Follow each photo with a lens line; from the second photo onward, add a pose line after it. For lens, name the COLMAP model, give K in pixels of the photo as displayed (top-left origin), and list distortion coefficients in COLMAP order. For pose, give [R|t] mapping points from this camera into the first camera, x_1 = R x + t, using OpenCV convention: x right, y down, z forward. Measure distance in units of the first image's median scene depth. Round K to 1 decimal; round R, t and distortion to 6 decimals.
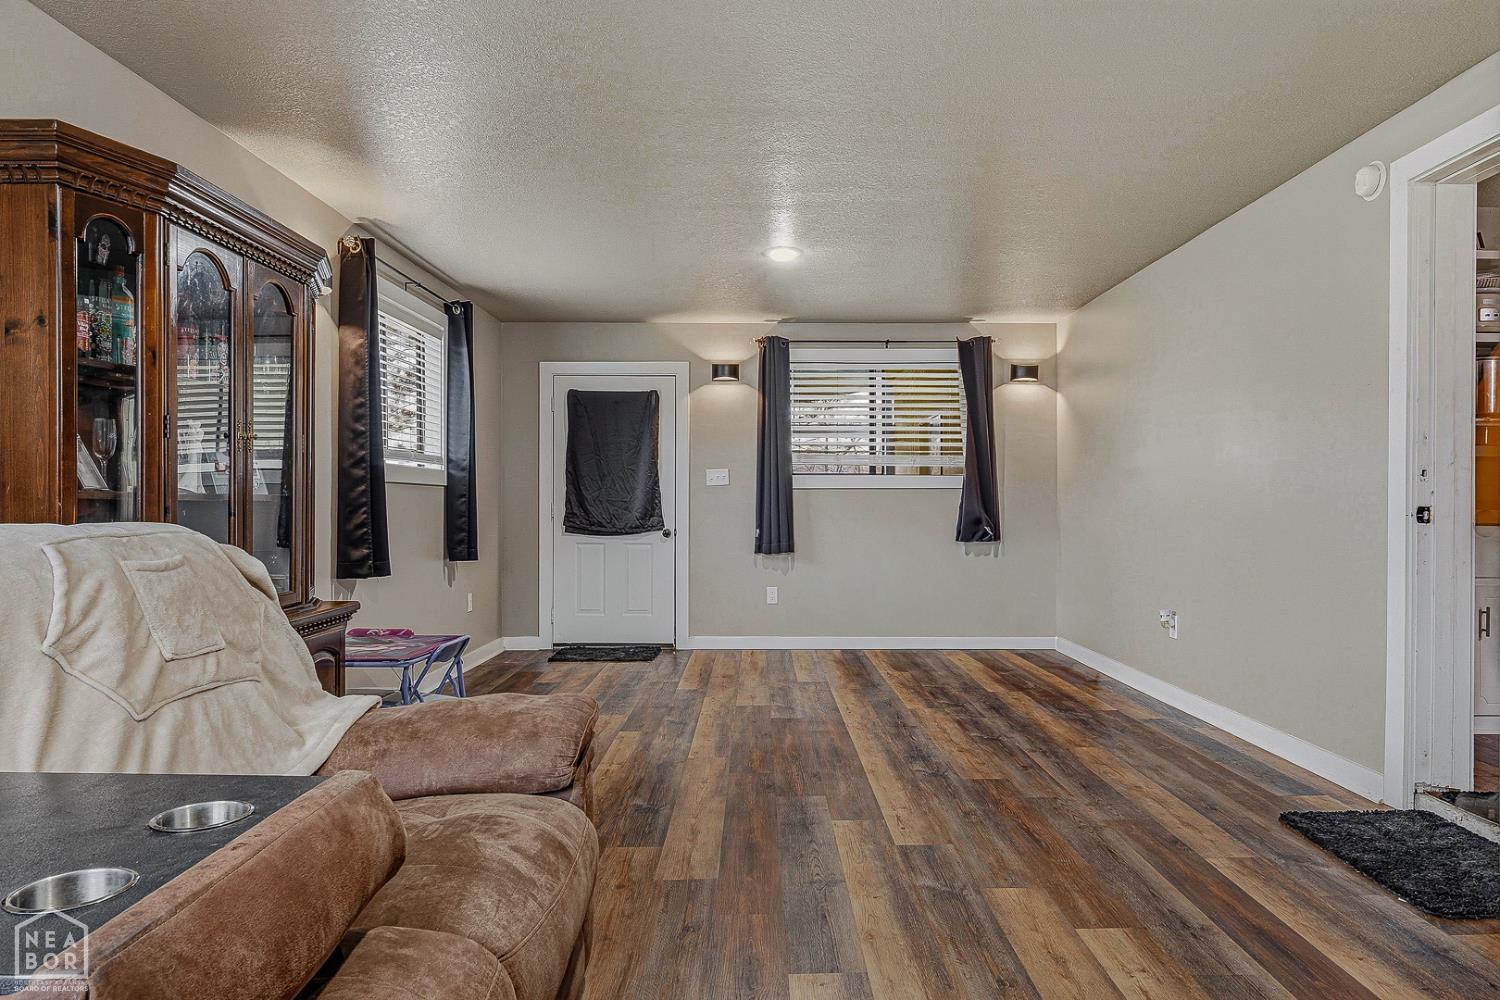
lens RADIAL K [[870.2, 0, 751.5], [0, 870.2, 501.0], [0, 0, 1]] dist [-0.000128, 0.000219]
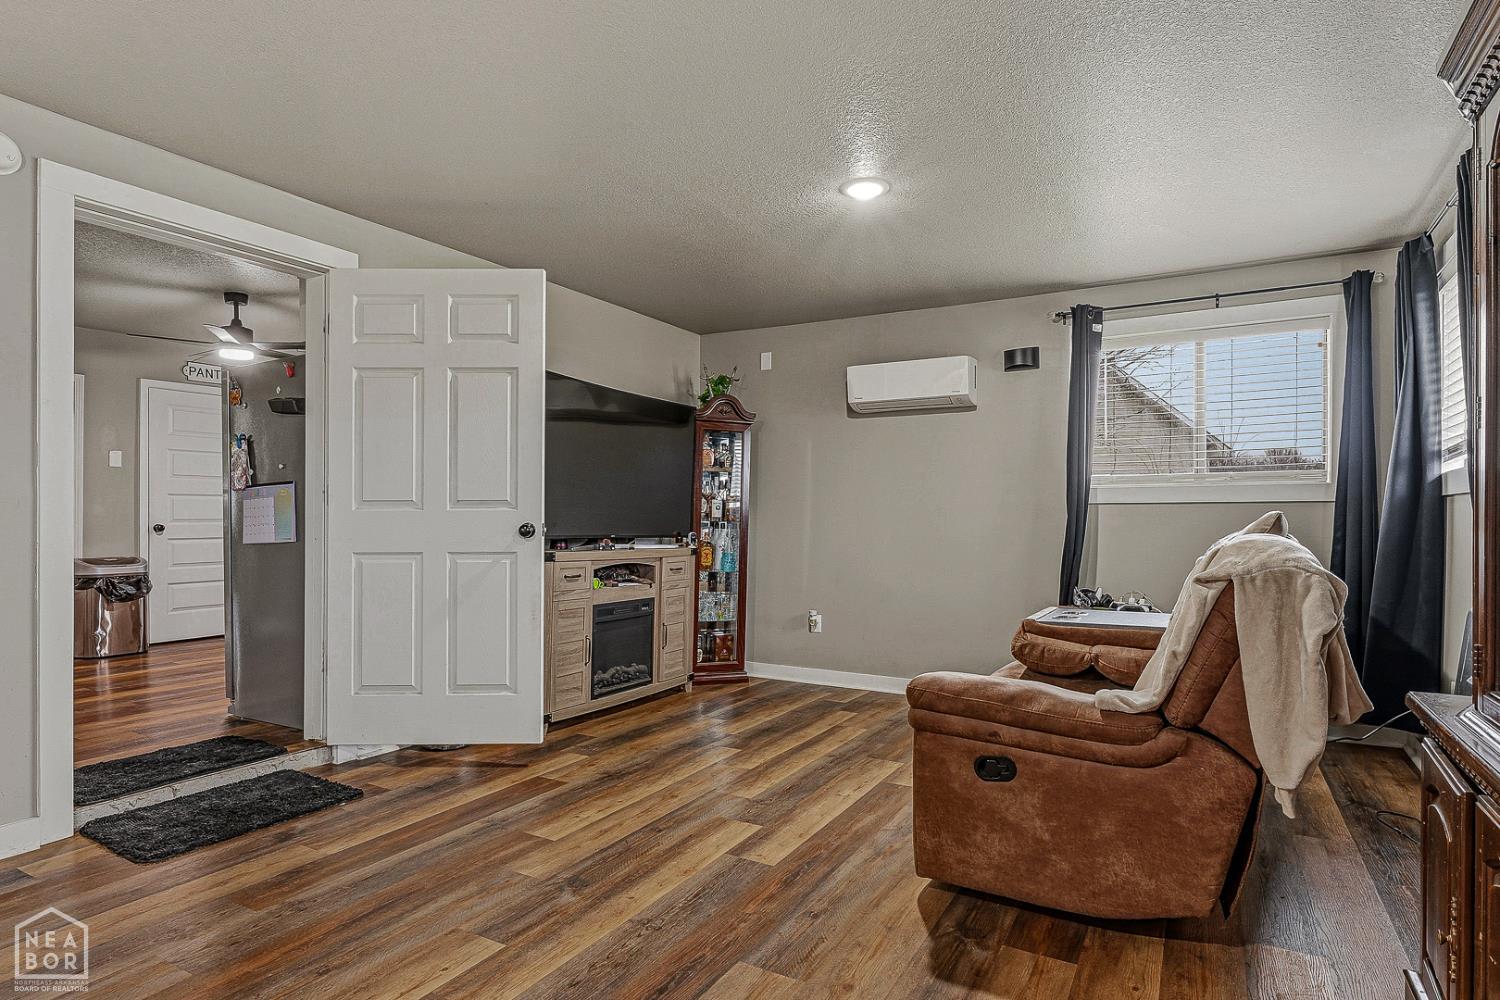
lens RADIAL K [[807.3, 0, 769.8], [0, 807.3, 512.9], [0, 0, 1]] dist [-0.010556, 0.000145]
pose [[-0.875364, 0.001363, 0.483463, -0.426856], [0.000012, 0.999996, -0.002798, -0.006035], [-0.483465, -0.002443, -0.875361, 1.595320]]
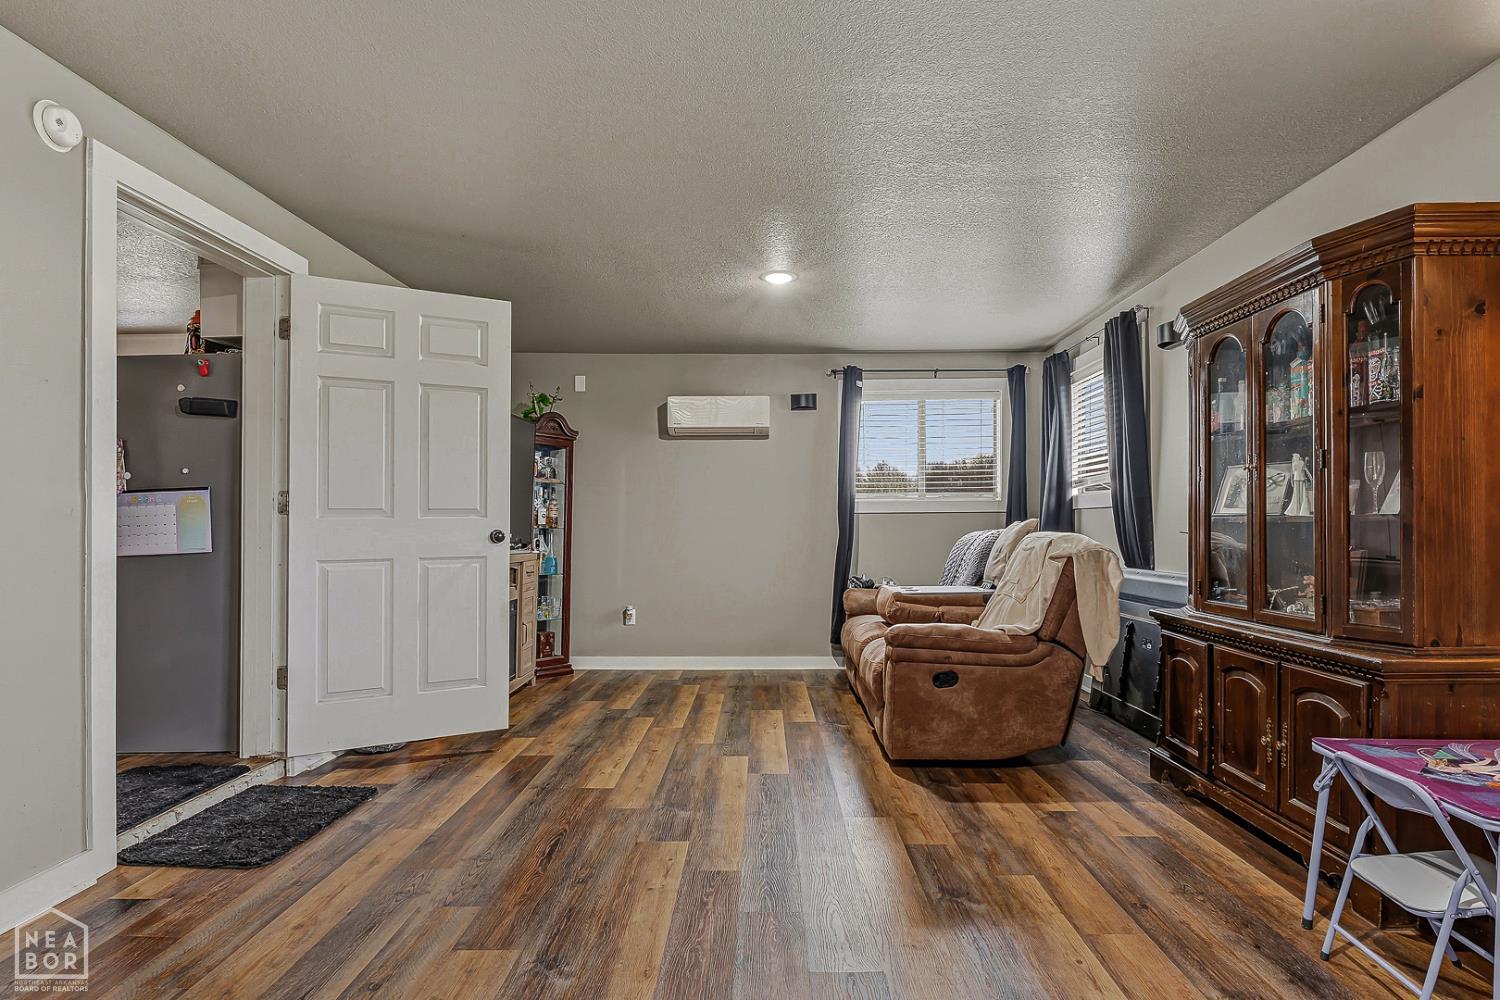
lens RADIAL K [[807.3, 0, 769.8], [0, 807.3, 512.9], [0, 0, 1]] dist [-0.010556, 0.000145]
pose [[-0.999966, 0.002341, -0.007885, 0.074755], [0.002427, 0.999937, -0.010930, -0.006415], [0.007859, -0.010949, -0.999909, 2.092757]]
